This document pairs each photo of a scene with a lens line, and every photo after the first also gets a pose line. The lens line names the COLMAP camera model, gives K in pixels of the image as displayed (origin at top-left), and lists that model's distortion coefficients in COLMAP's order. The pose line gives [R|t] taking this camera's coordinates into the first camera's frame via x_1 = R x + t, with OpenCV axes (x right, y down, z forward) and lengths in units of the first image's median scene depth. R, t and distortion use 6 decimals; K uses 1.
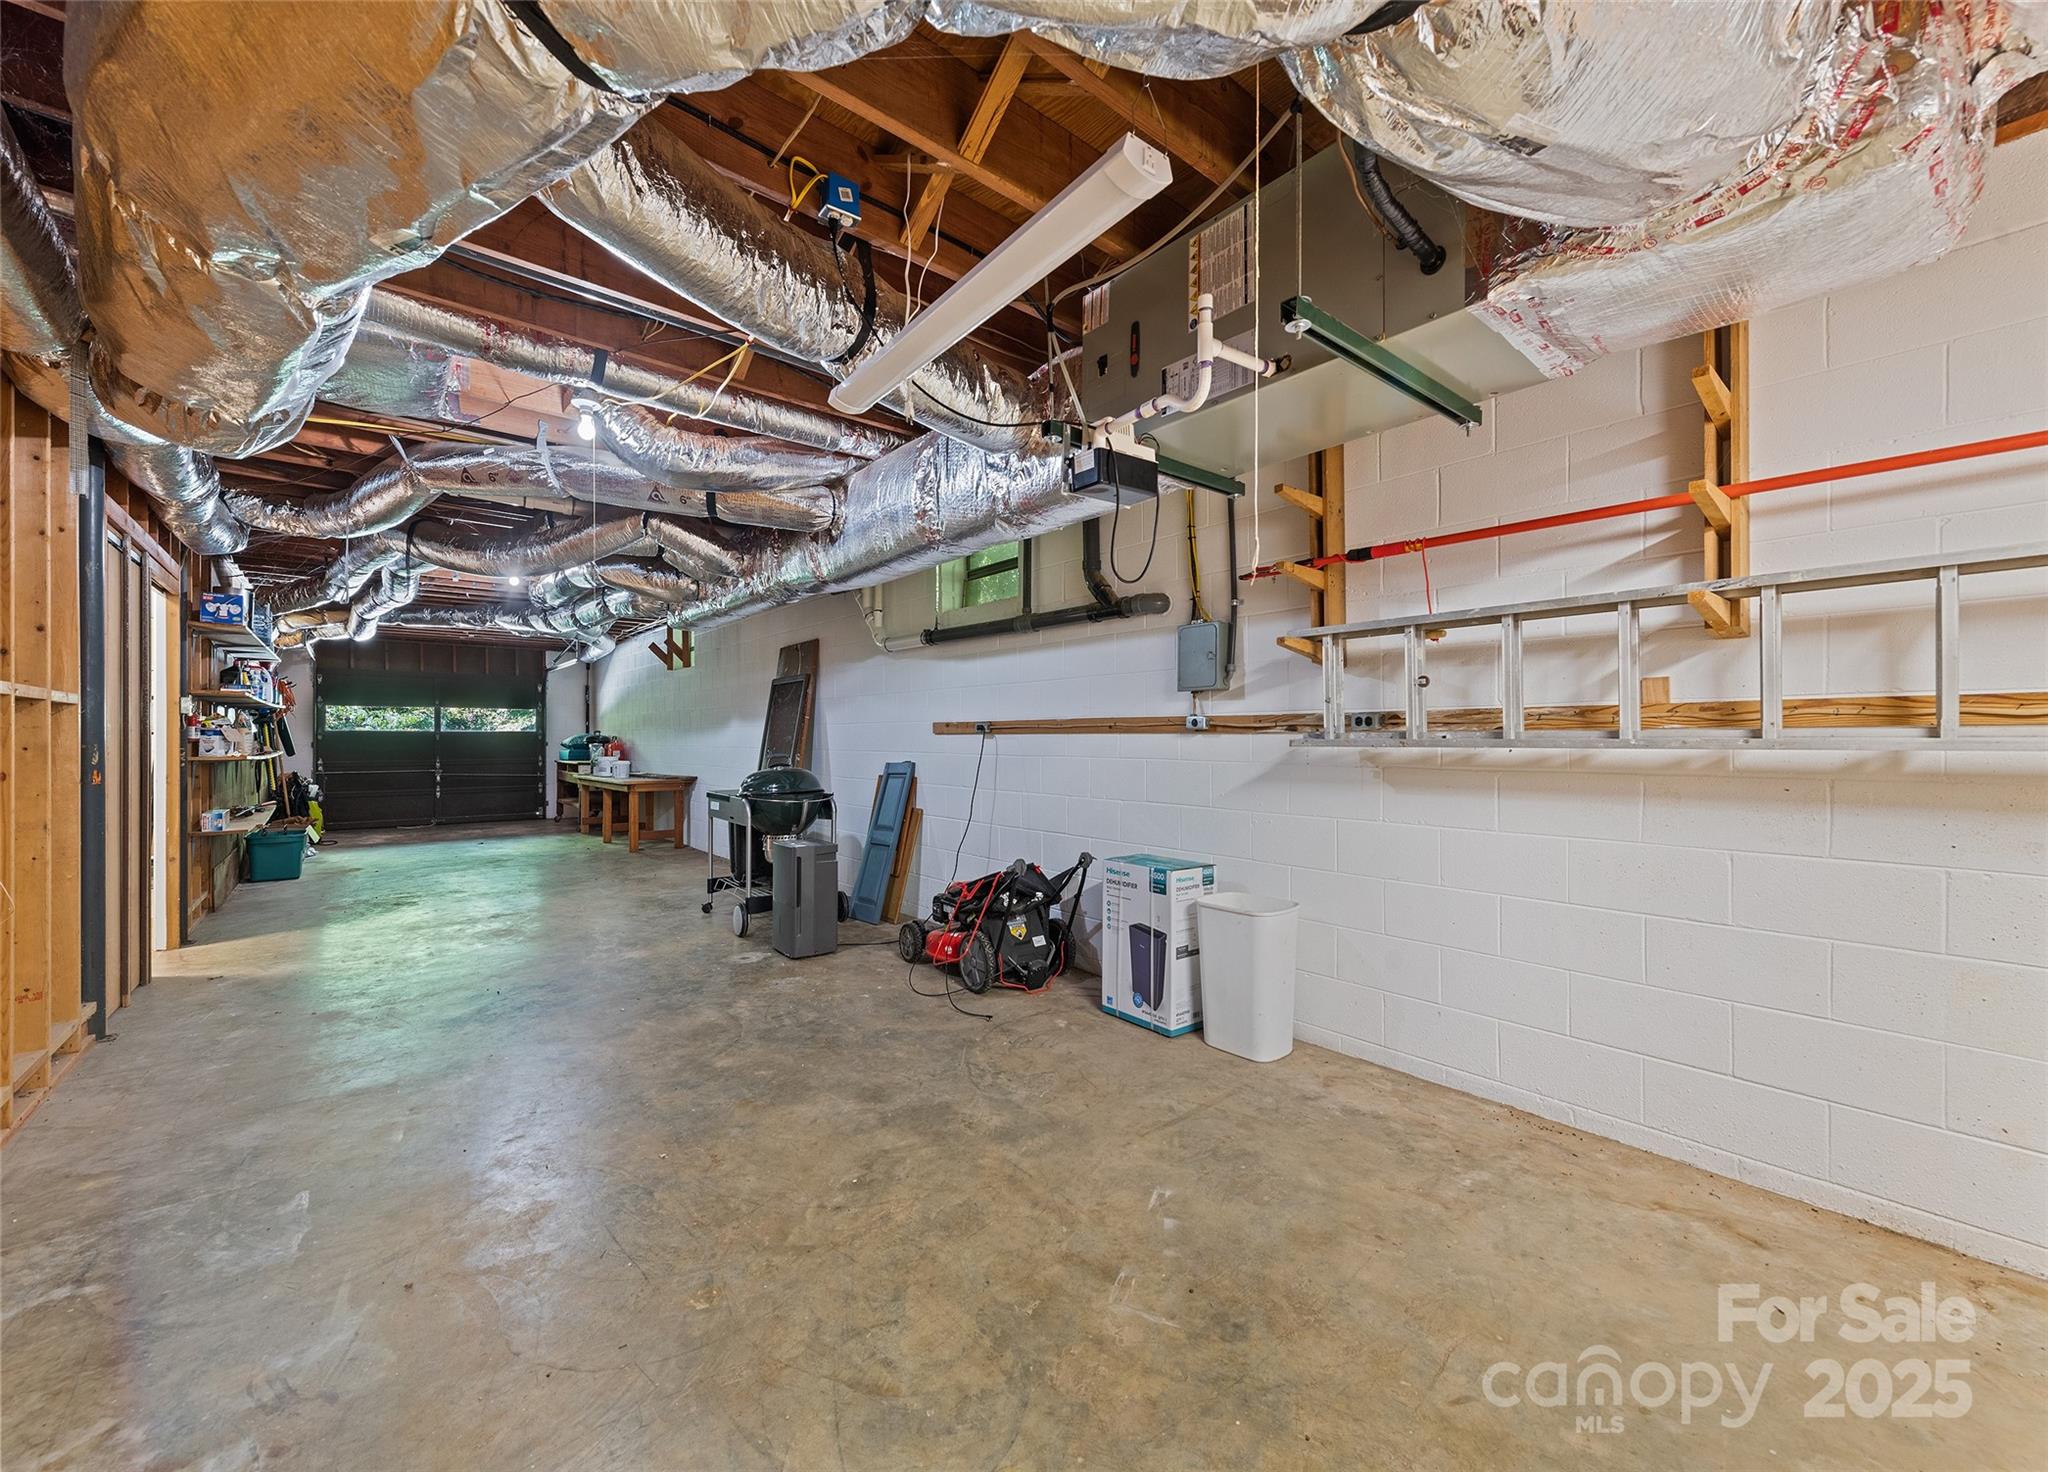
lens RADIAL K [[798.2, 0, 1024.0], [0, 798.2, 734.2], [0, 0, 1]] dist [0.000621, 0.000067]
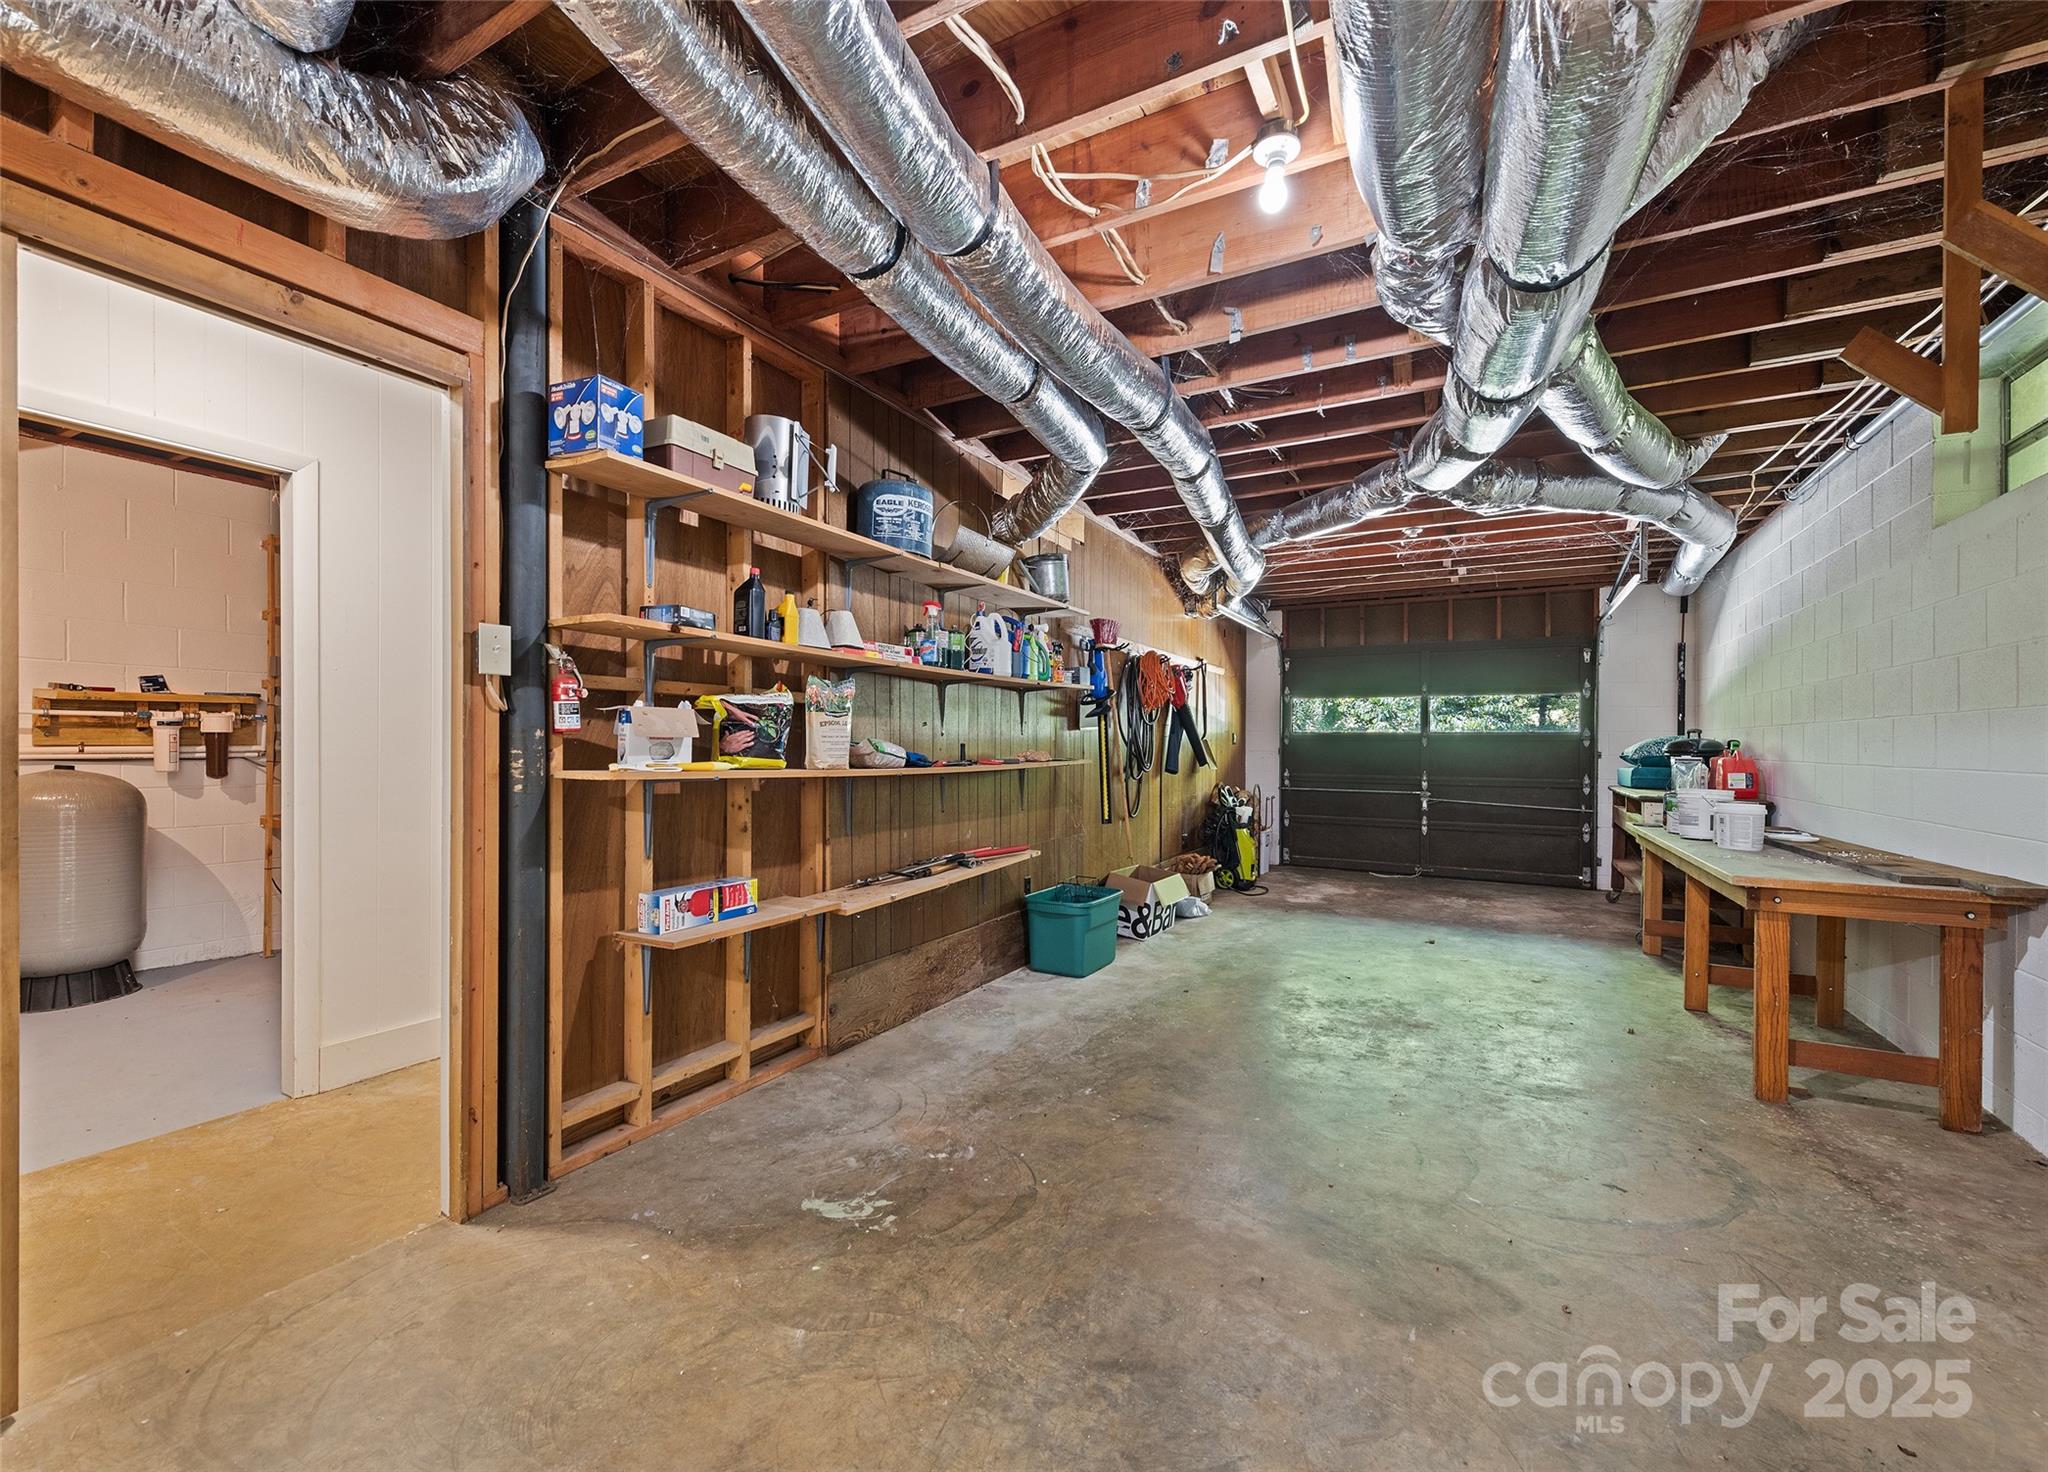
lens RADIAL K [[842.1, 0, 1025.9], [0, 842.1, 748.9], [0, 0, 1]] dist [0.001242, 0.000153]
pose [[0.362608, 0.011247, -0.931874, -0.213749], [-0.004827, 0.999936, 0.010190, 0.004125], [0.931929, 0.000803, 0.362639, 0.452858]]
